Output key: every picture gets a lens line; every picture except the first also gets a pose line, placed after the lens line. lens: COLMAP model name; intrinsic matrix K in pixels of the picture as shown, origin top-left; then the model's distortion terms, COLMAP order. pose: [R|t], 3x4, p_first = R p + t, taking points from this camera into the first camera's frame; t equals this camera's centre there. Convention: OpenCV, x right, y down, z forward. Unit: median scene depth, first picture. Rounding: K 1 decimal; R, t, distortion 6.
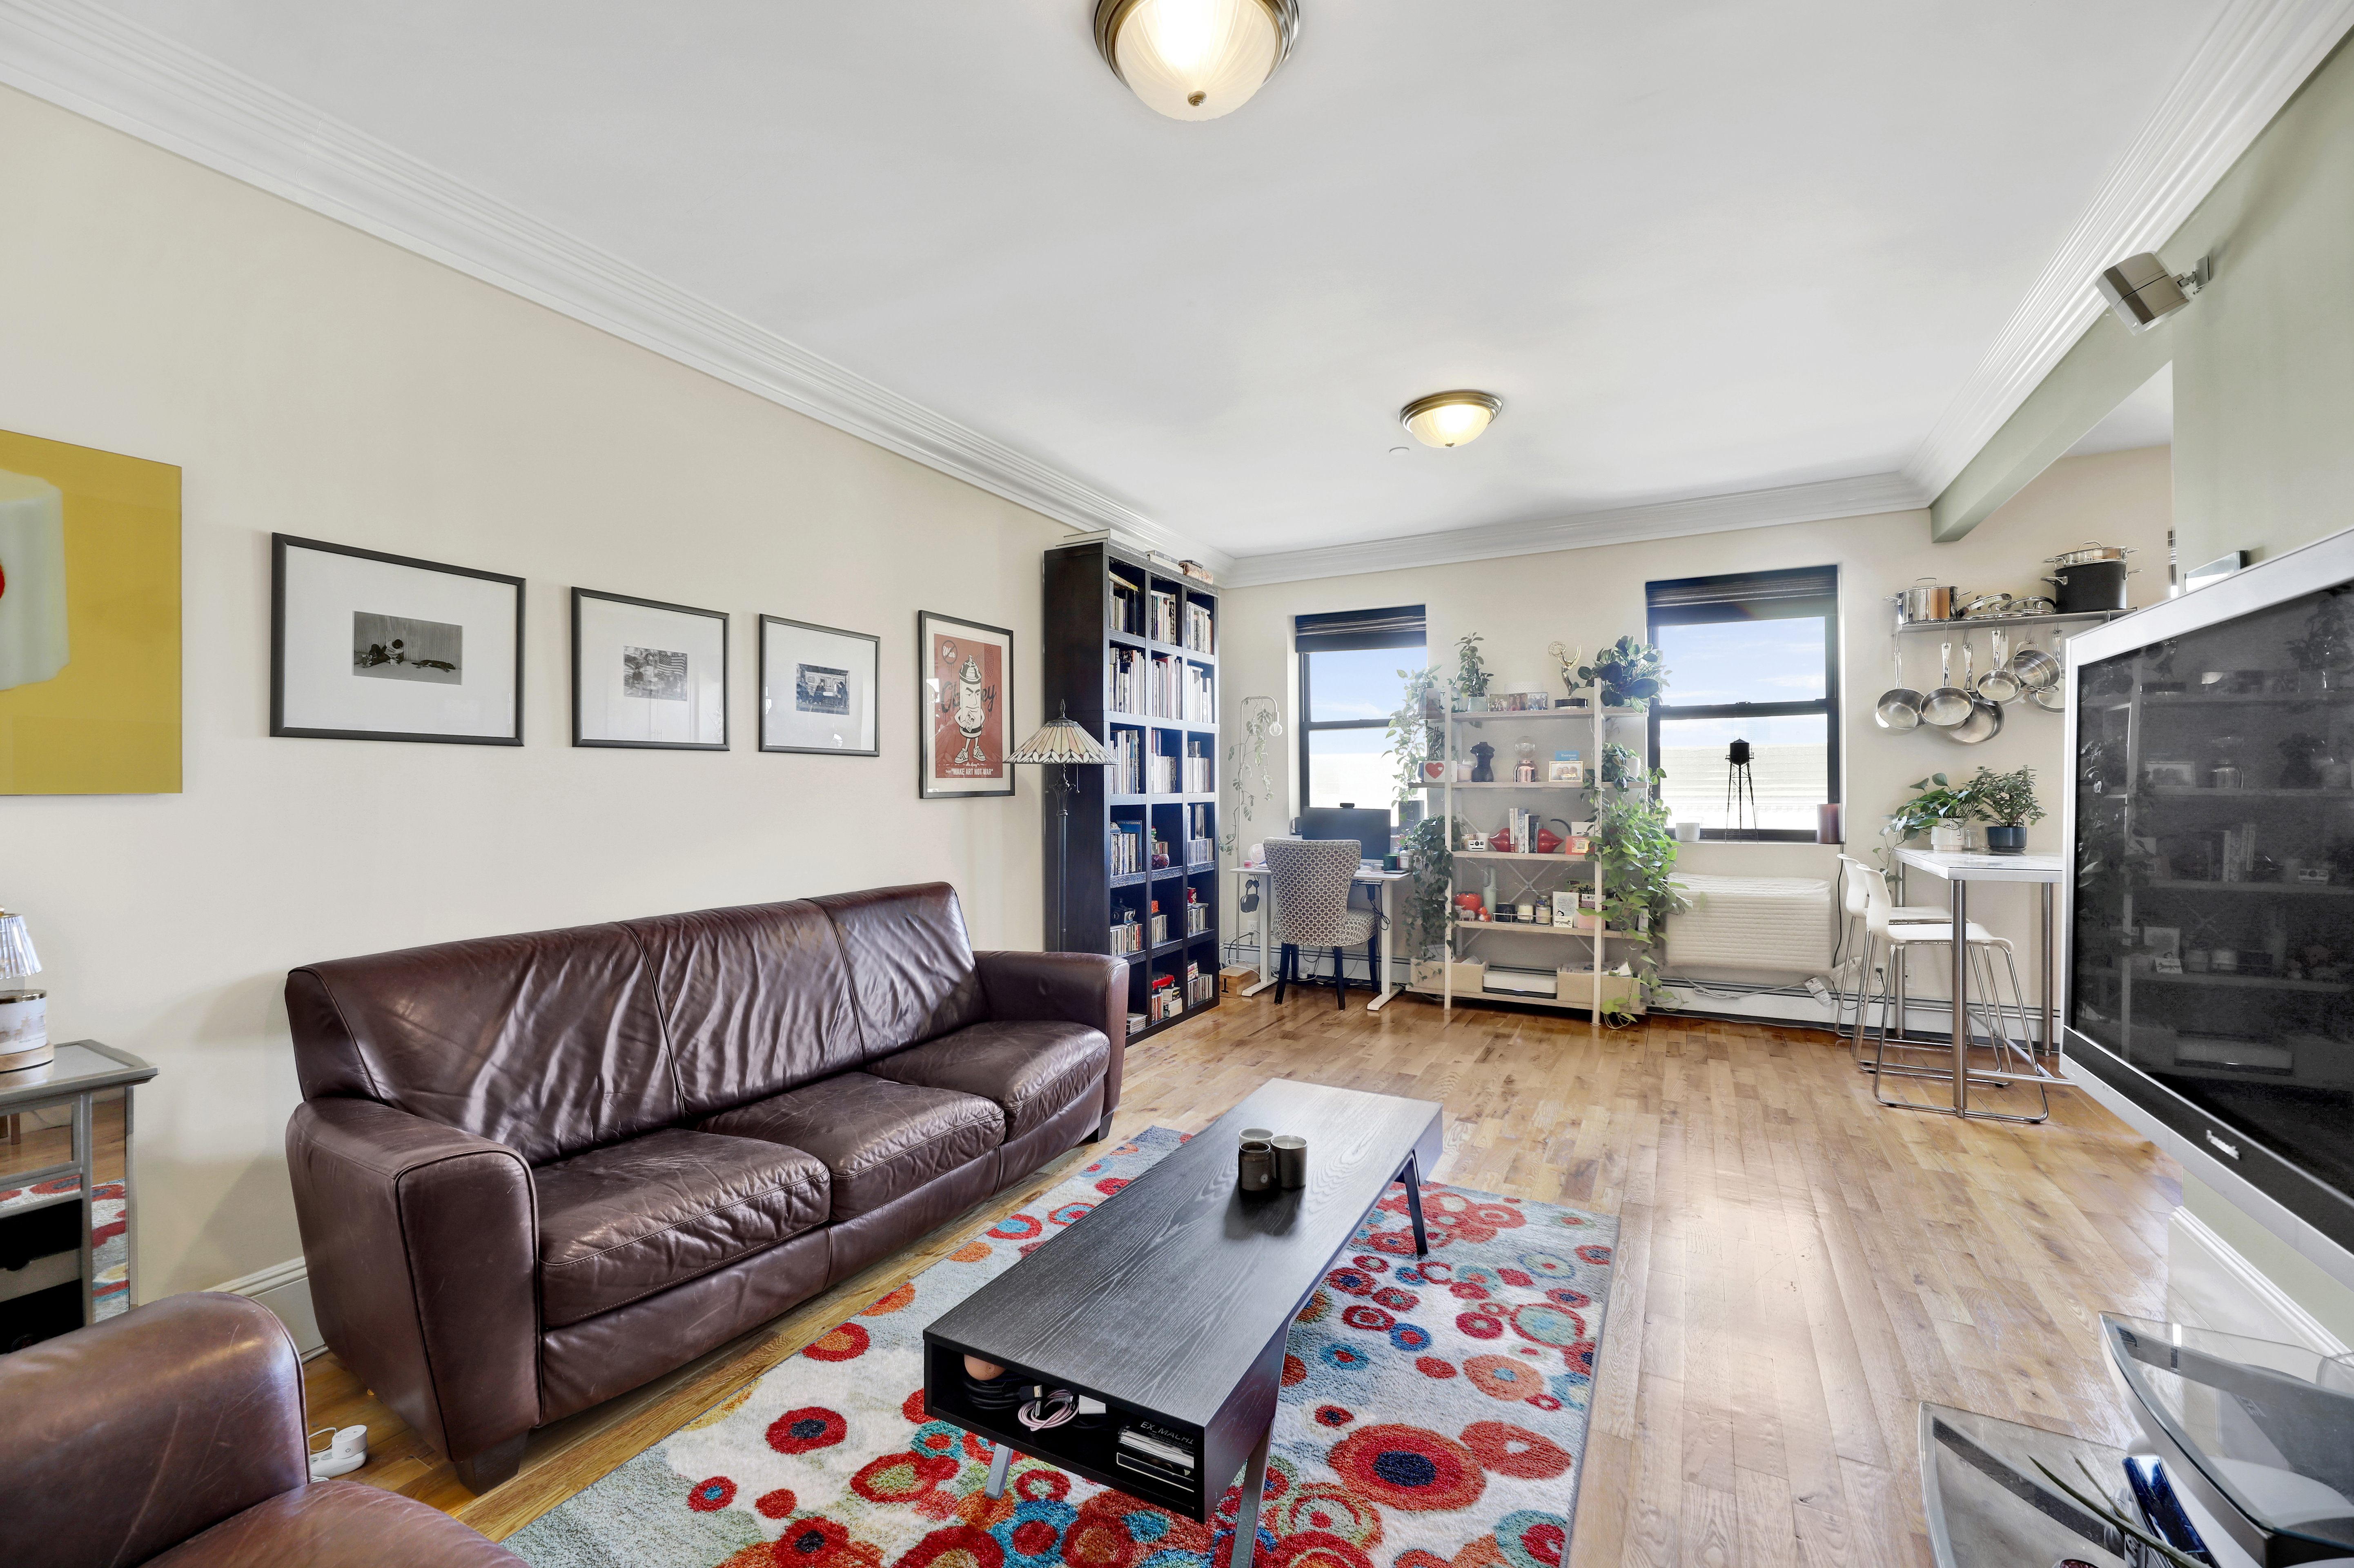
lens RADIAL K [[956.8, 0, 1165.2], [0, 956.8, 787.1], [0, 0, 1]] dist [-0.003562, -0.000645]
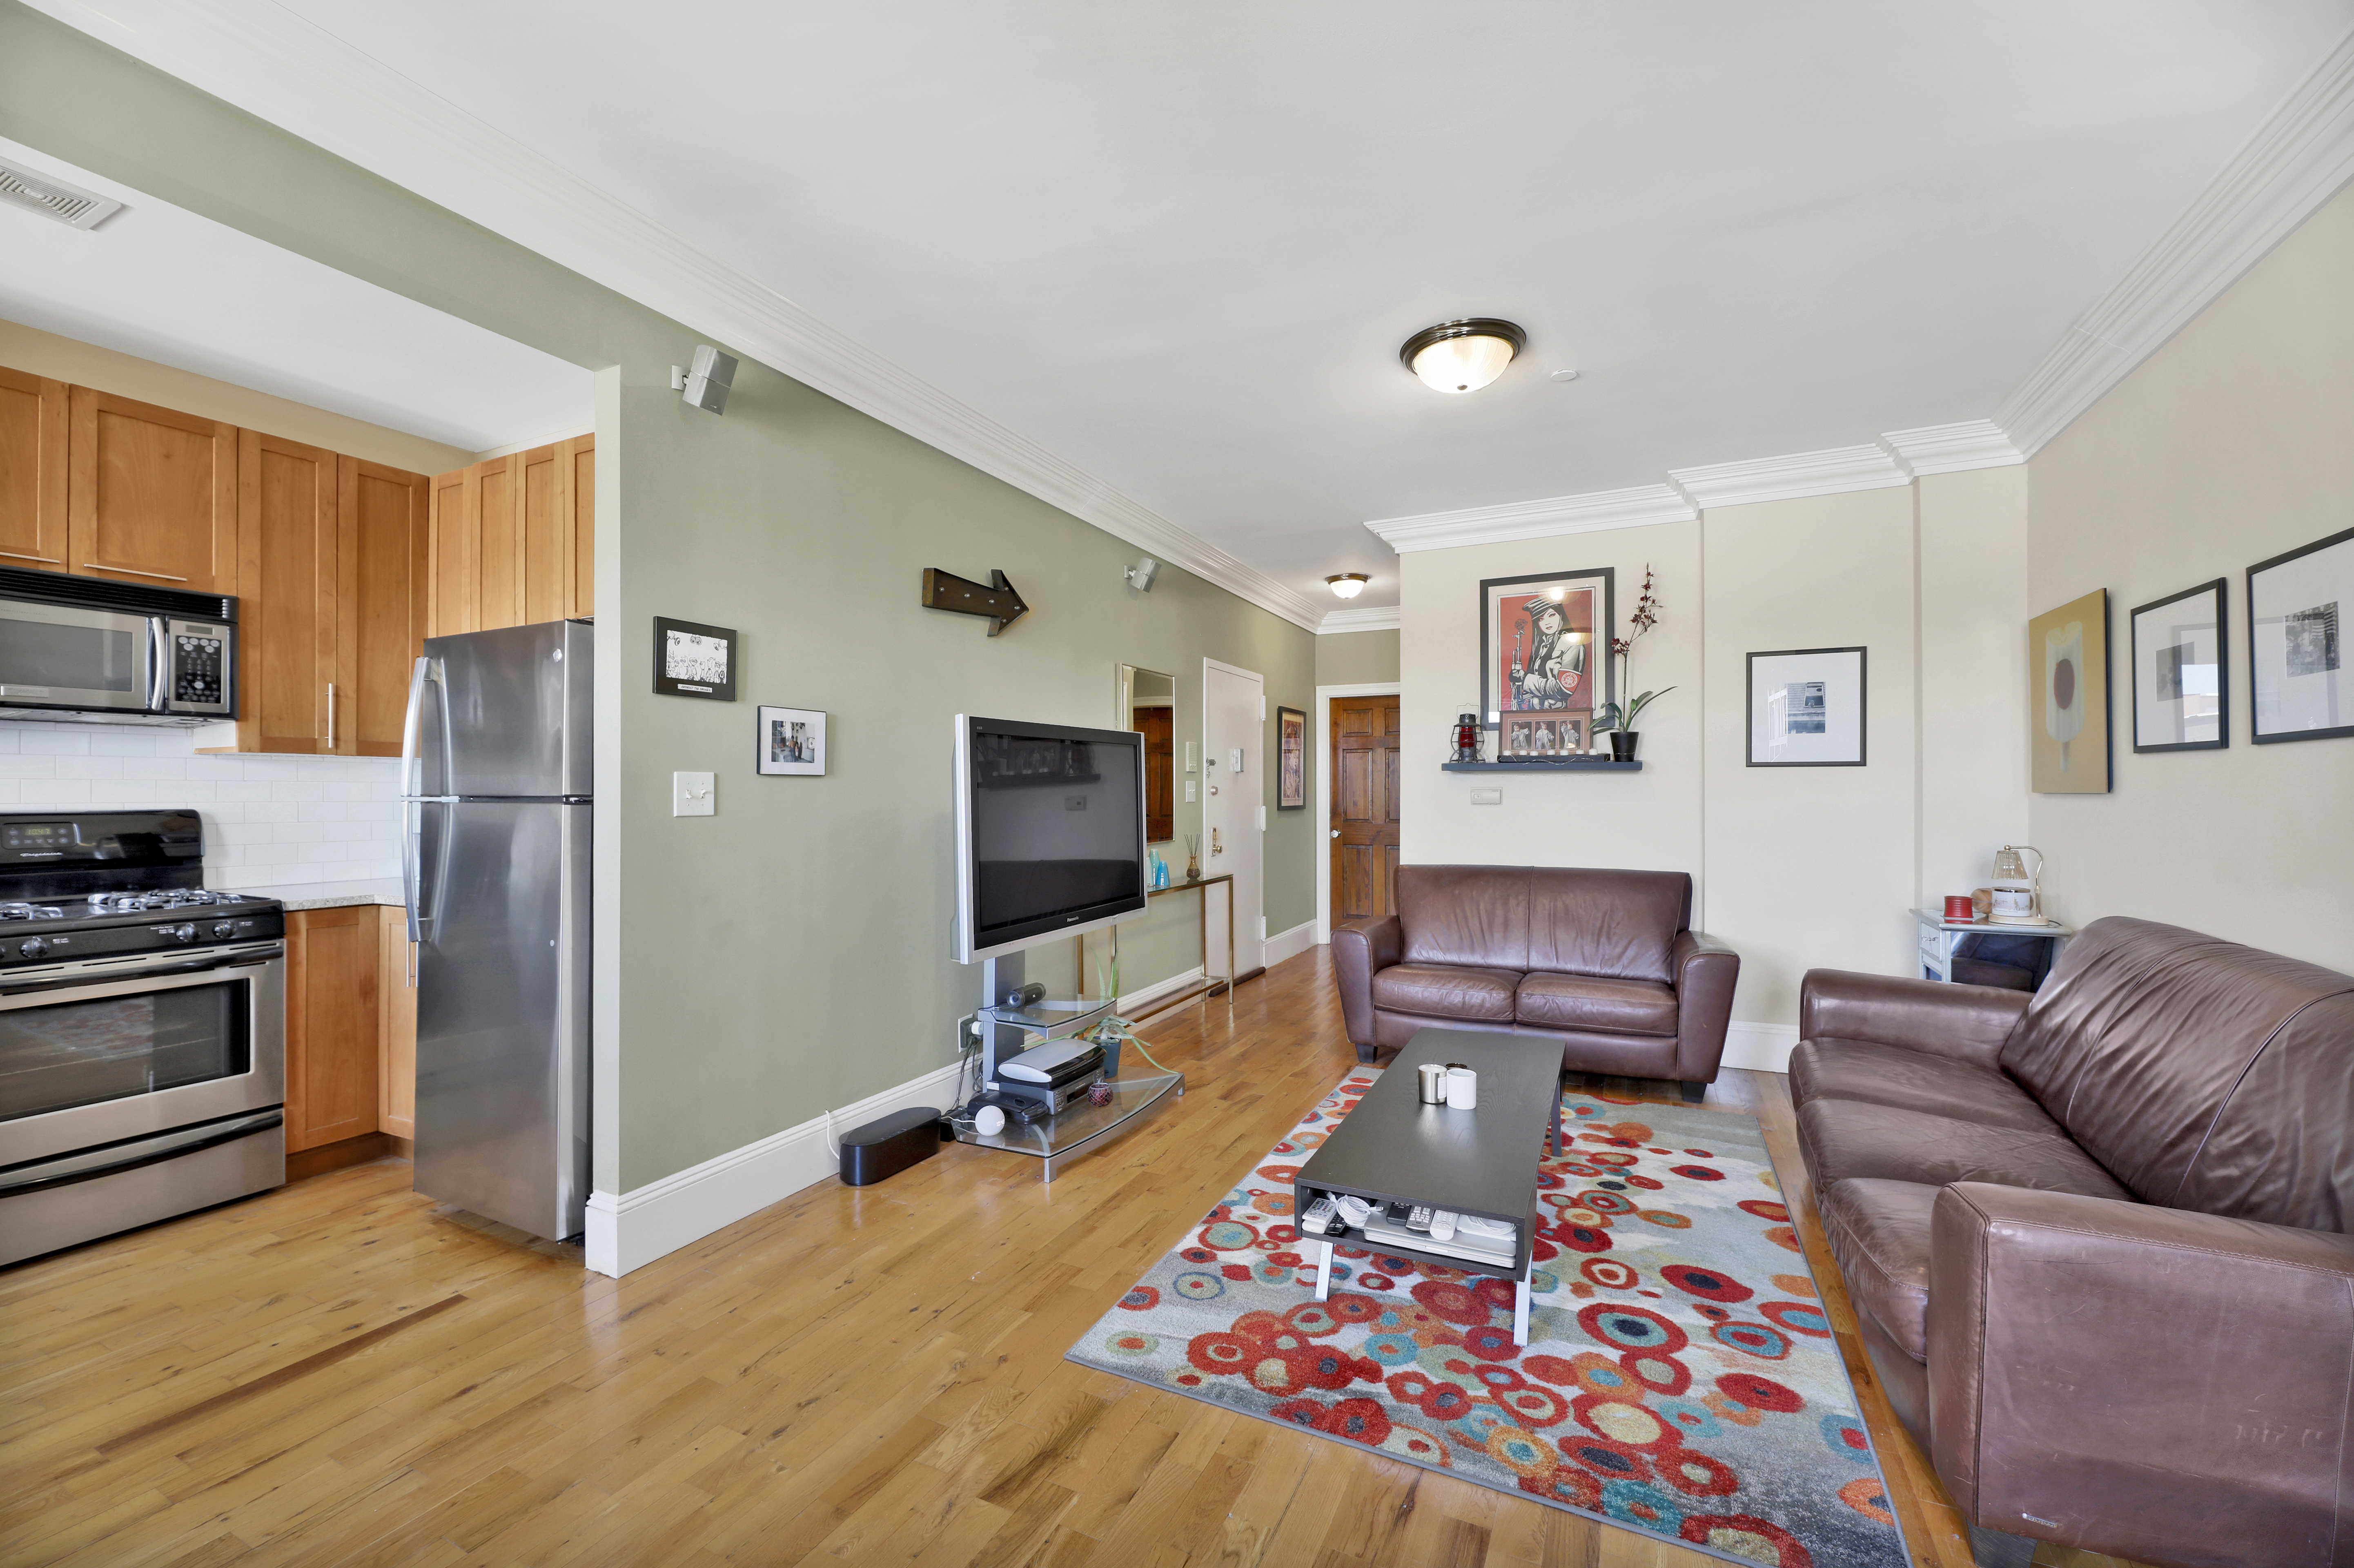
lens RADIAL K [[956.8, 0, 1165.2], [0, 956.8, 787.1], [0, 0, 1]] dist [-0.003562, -0.000645]
pose [[-0.999275, 0.008501, -0.037113, 0.270189], [0.008675, 0.999952, -0.004531, -0.004784], [0.037072, -0.004850, -0.999301, 1.150883]]
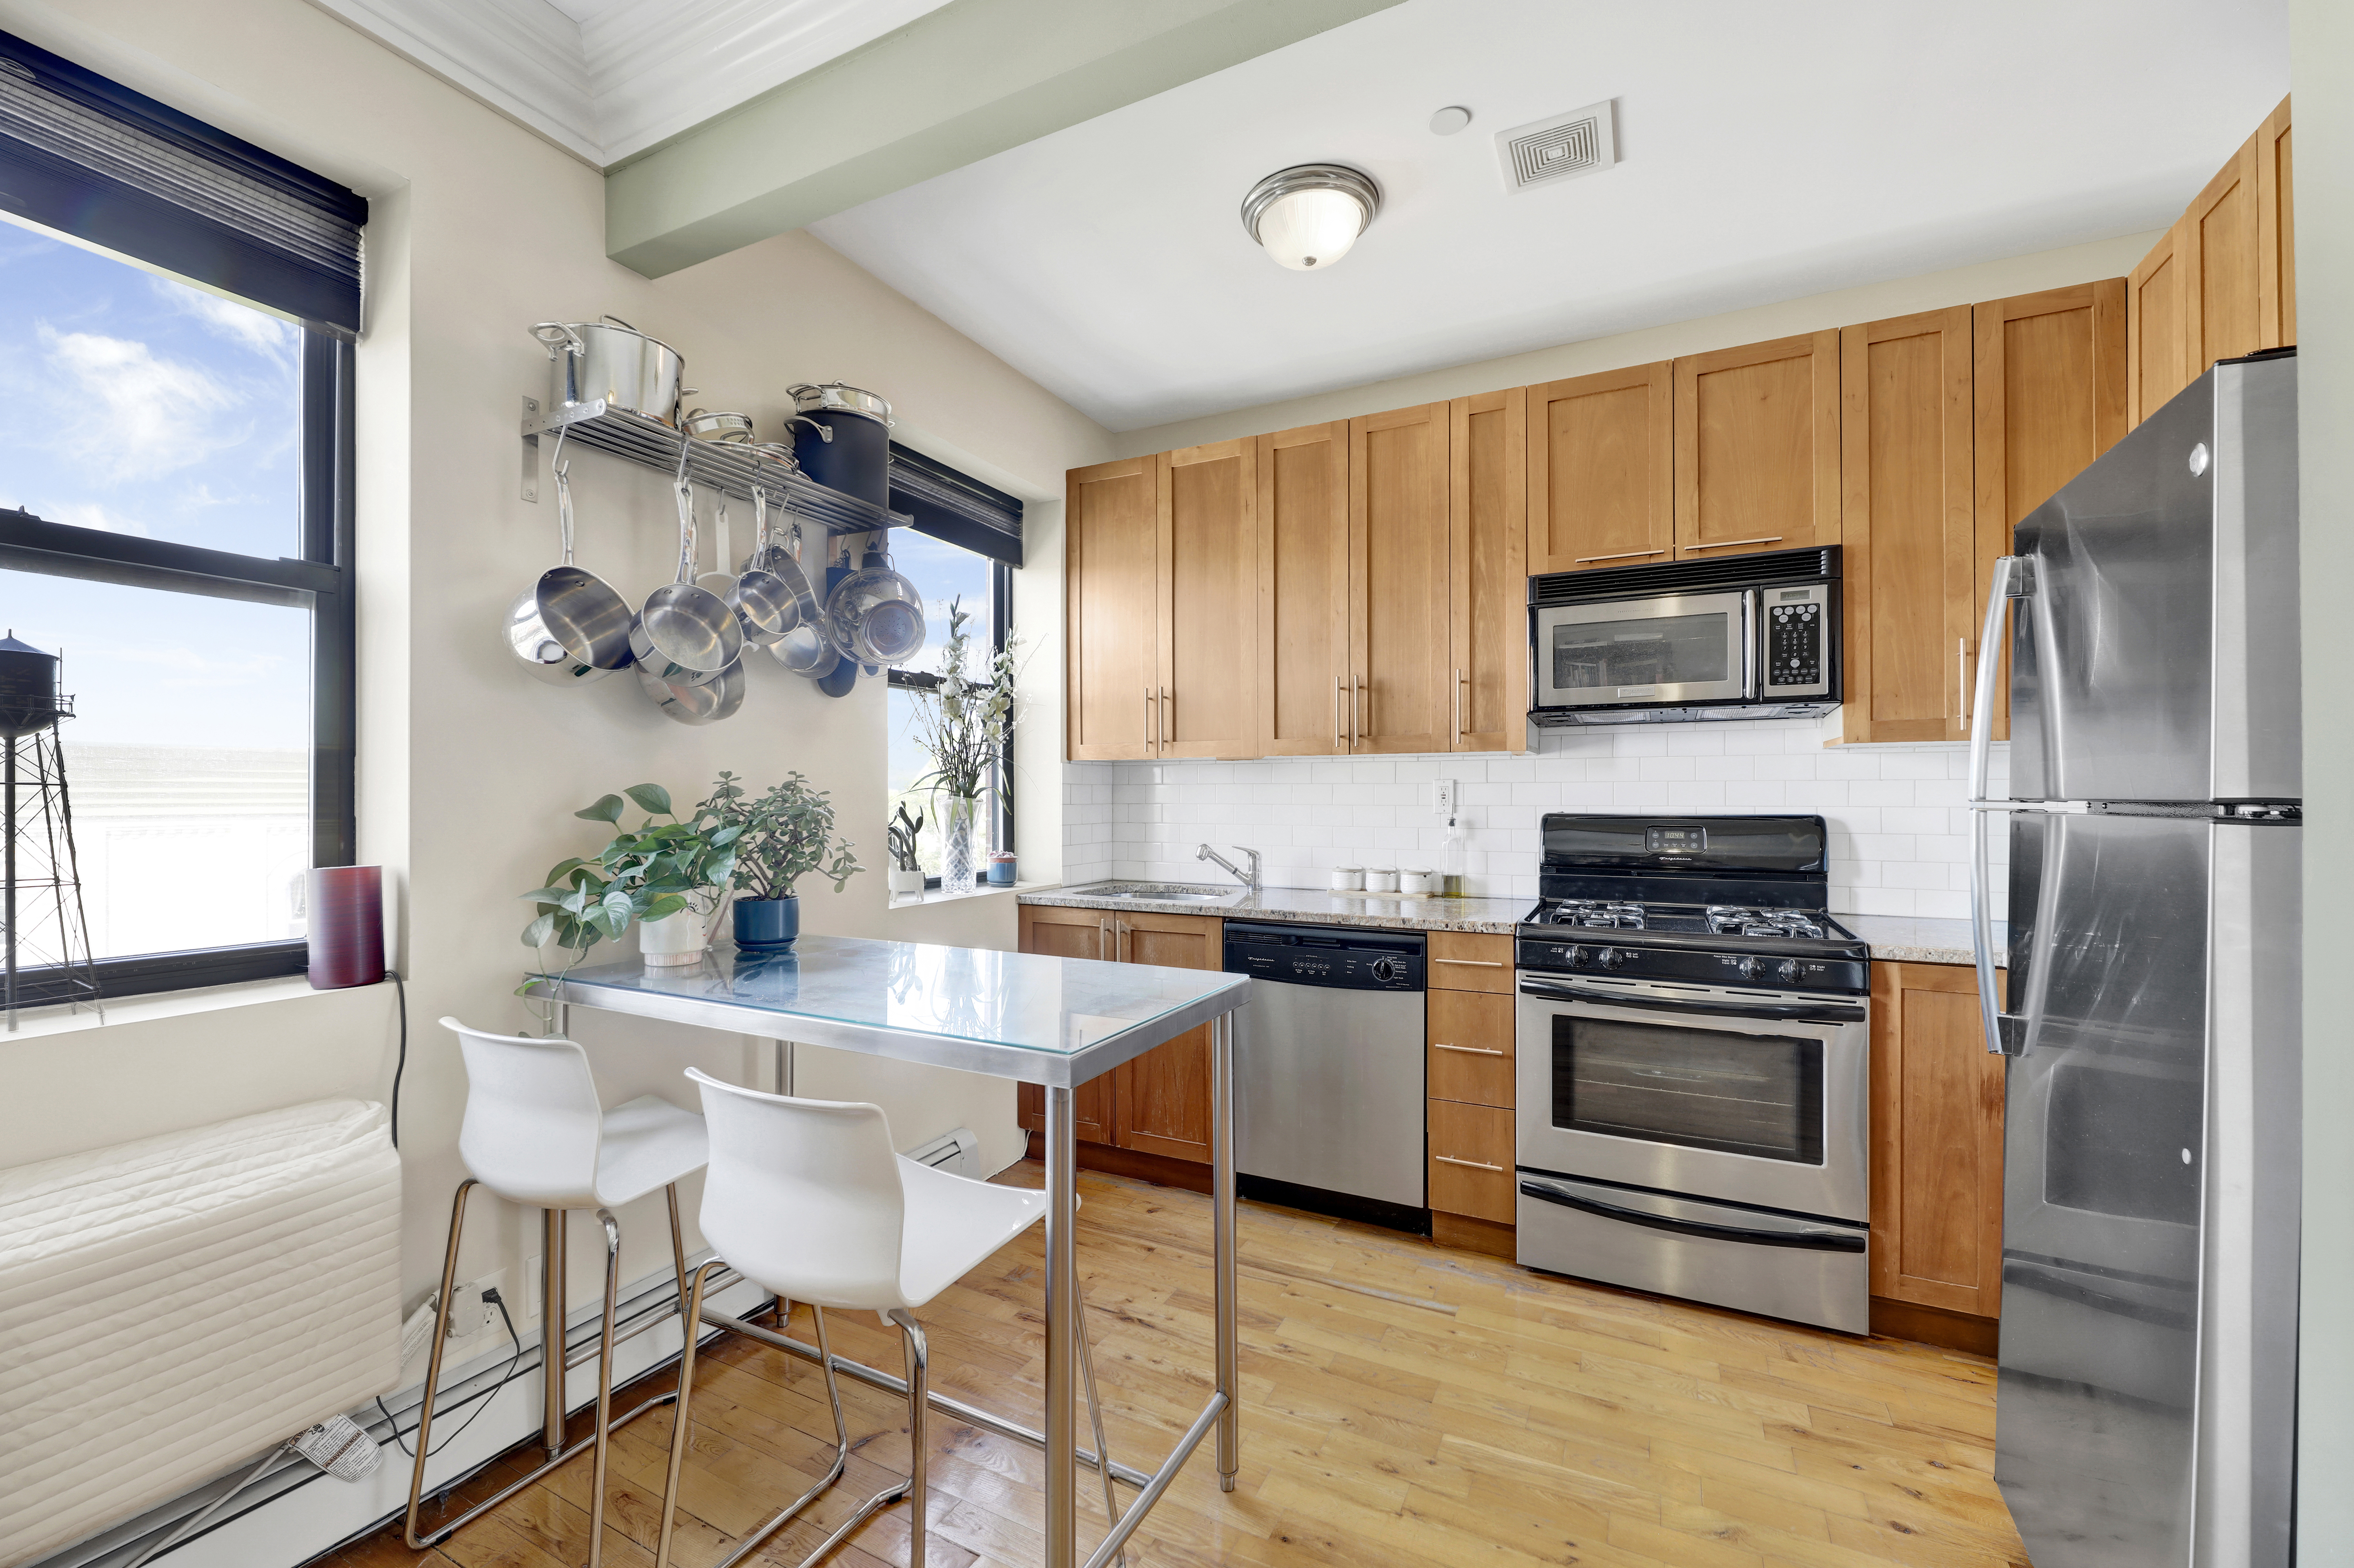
lens RADIAL K [[962.9, 0, 1177.6], [0, 962.9, 792.6], [0, 0, 1]] dist [-0.005297, -0.000421]
pose [[-0.026118, 0.012363, 0.999582, 0.388925], [0.001706, 0.999923, -0.012323, -0.004962], [-0.999657, 0.001384, -0.026138, 0.808151]]
